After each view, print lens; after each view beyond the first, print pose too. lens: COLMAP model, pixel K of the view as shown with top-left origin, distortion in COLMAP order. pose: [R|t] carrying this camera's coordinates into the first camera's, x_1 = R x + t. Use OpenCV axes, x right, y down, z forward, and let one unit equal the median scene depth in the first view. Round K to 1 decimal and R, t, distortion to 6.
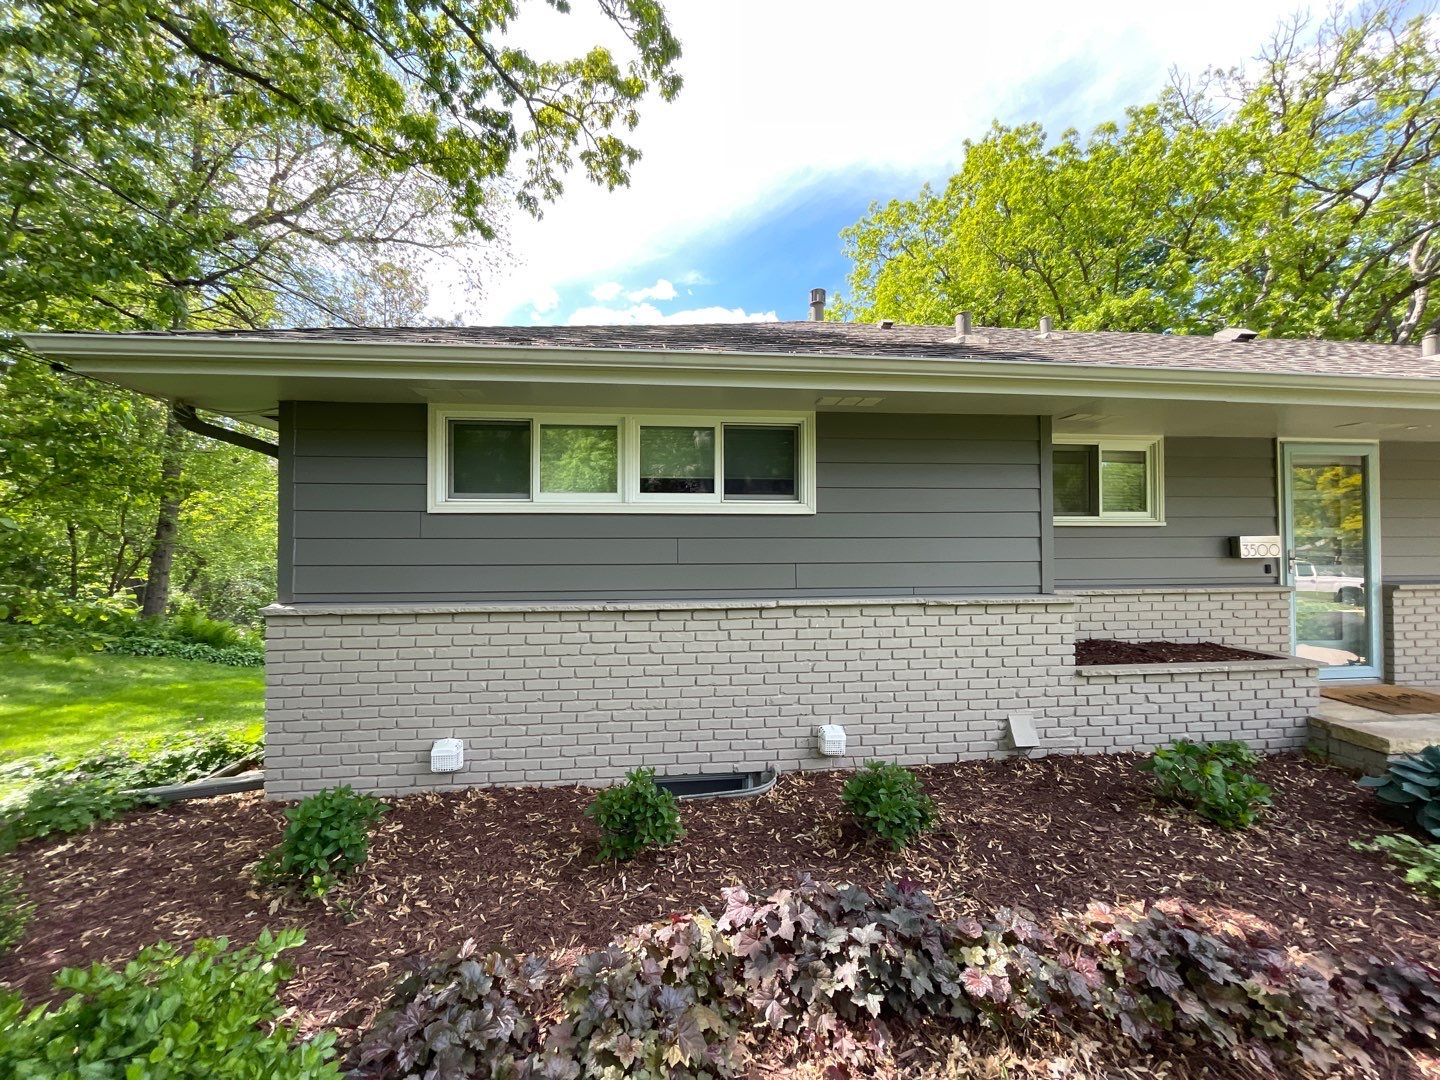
lens RADIAL K [[603.0, 0, 720.0], [0, 603.0, 540.0], [0, 0, 1]] dist [-0.001768, 0.000113]
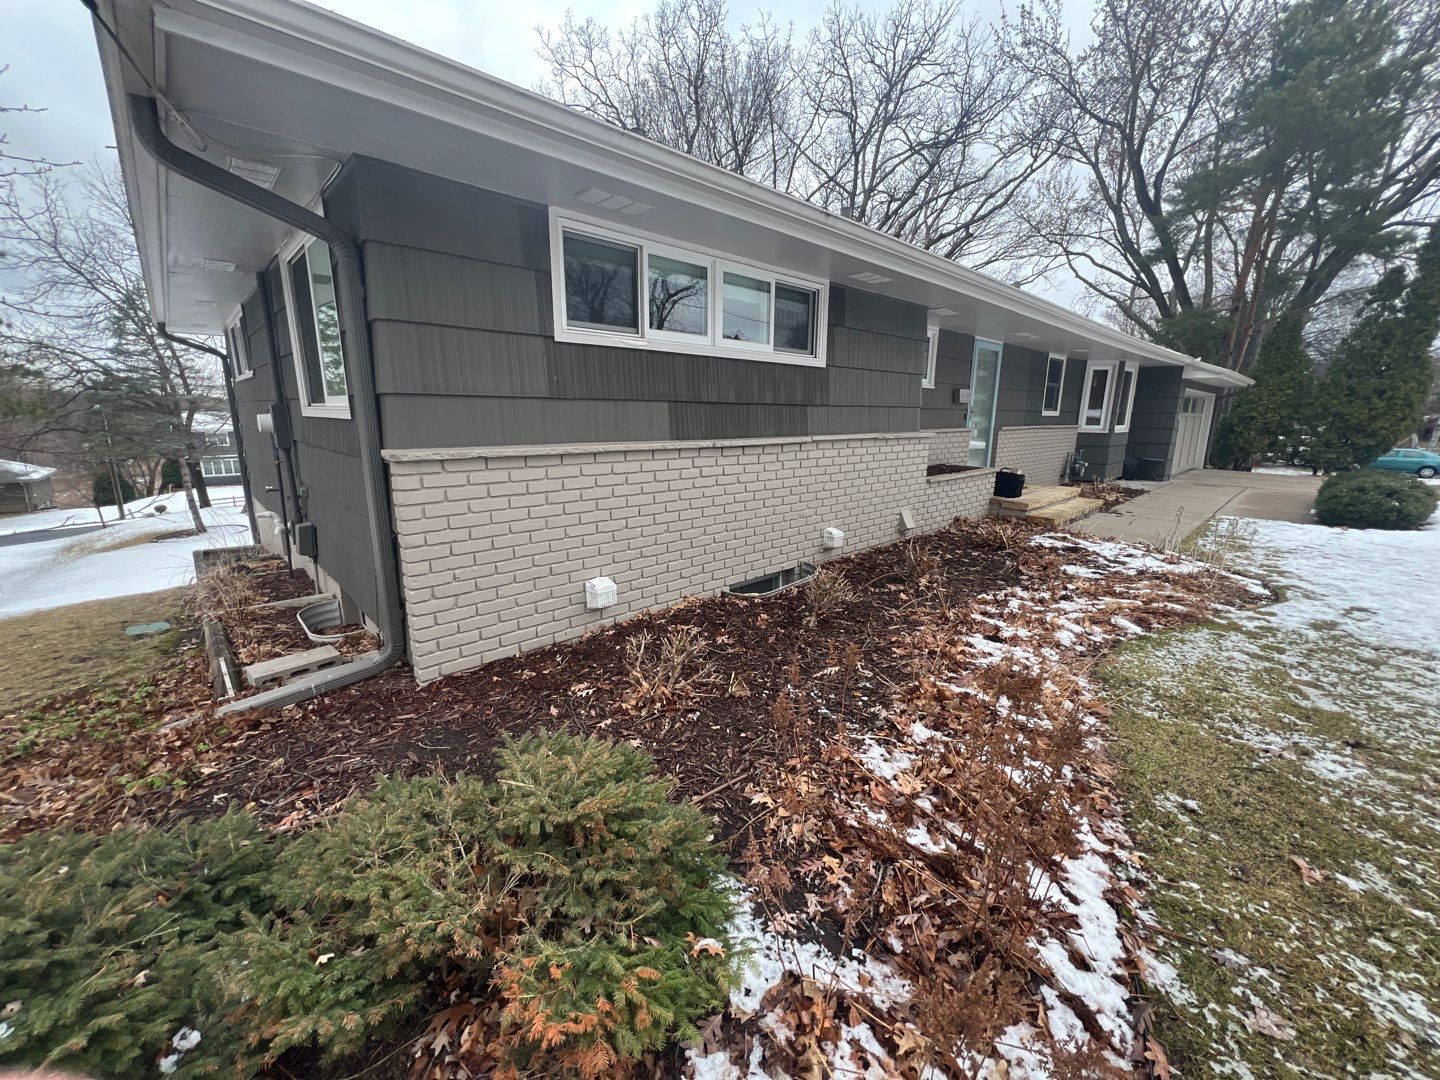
lens RADIAL K [[603.0, 0, 720.0], [0, 603.0, 540.0], [0, 0, 1]] dist [-0.001768, 0.000113]
pose [[0.782989, -0.116424, 0.611044, -0.822370], [-0.032581, 0.973304, 0.227195, 0.028826], [-0.621182, -0.197800, 0.758293, 0.107882]]
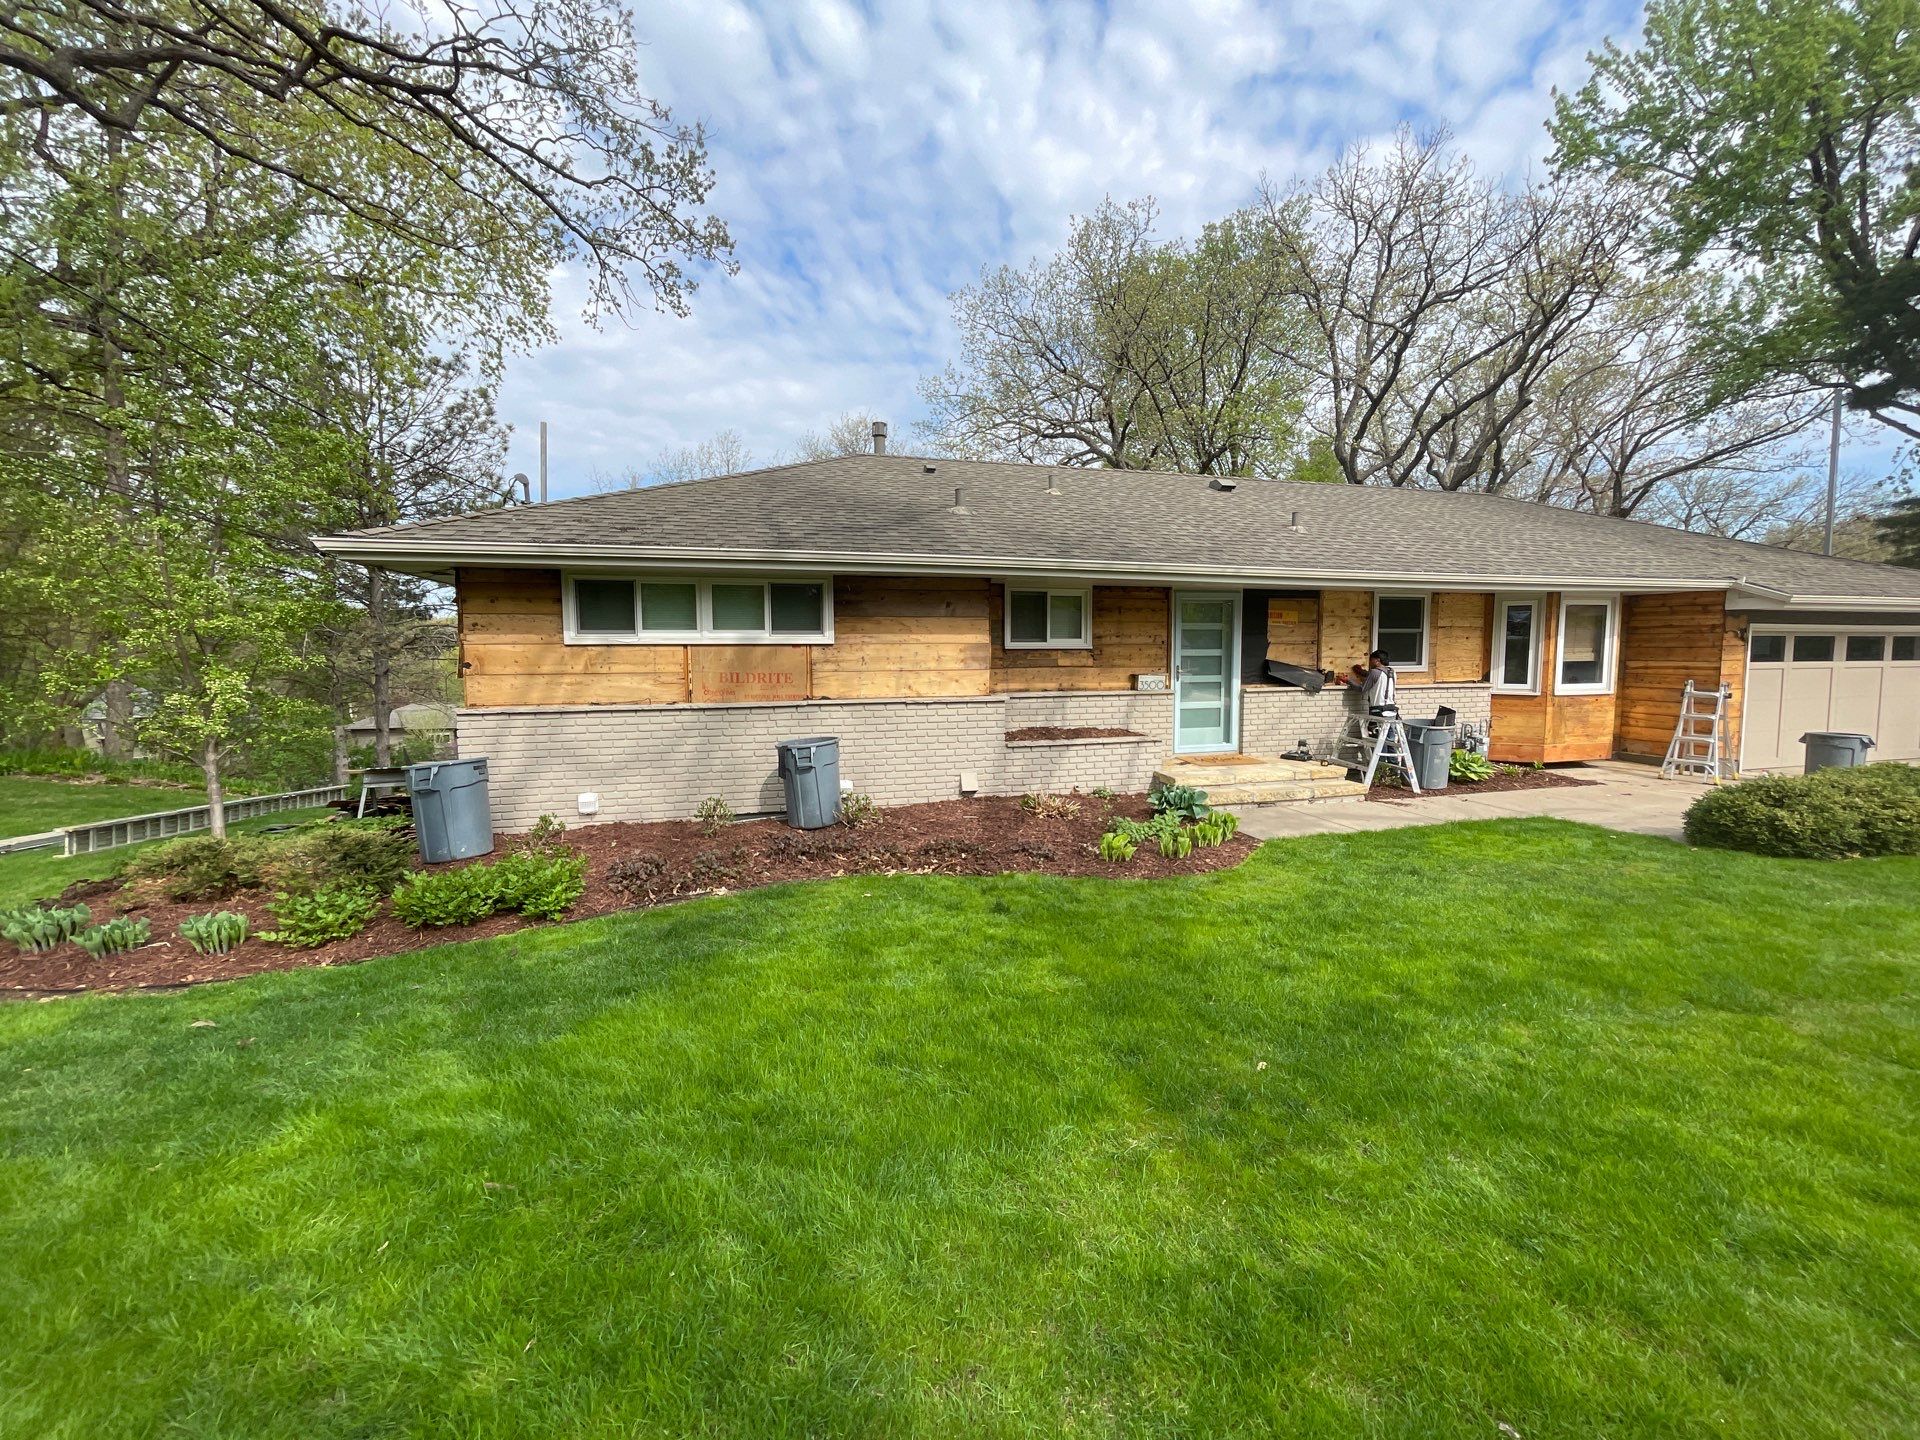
lens RADIAL K [[804.0, 0, 960.0], [0, 804.0, 720.0], [0, 0, 1]] dist [-0.001768, 0.000113]
pose [[0.984288, -0.017102, 0.175741, 0.113145], [0.002991, 0.996770, 0.080248, -0.013391], [-0.176546, -0.078461, 0.981160, -1.058574]]
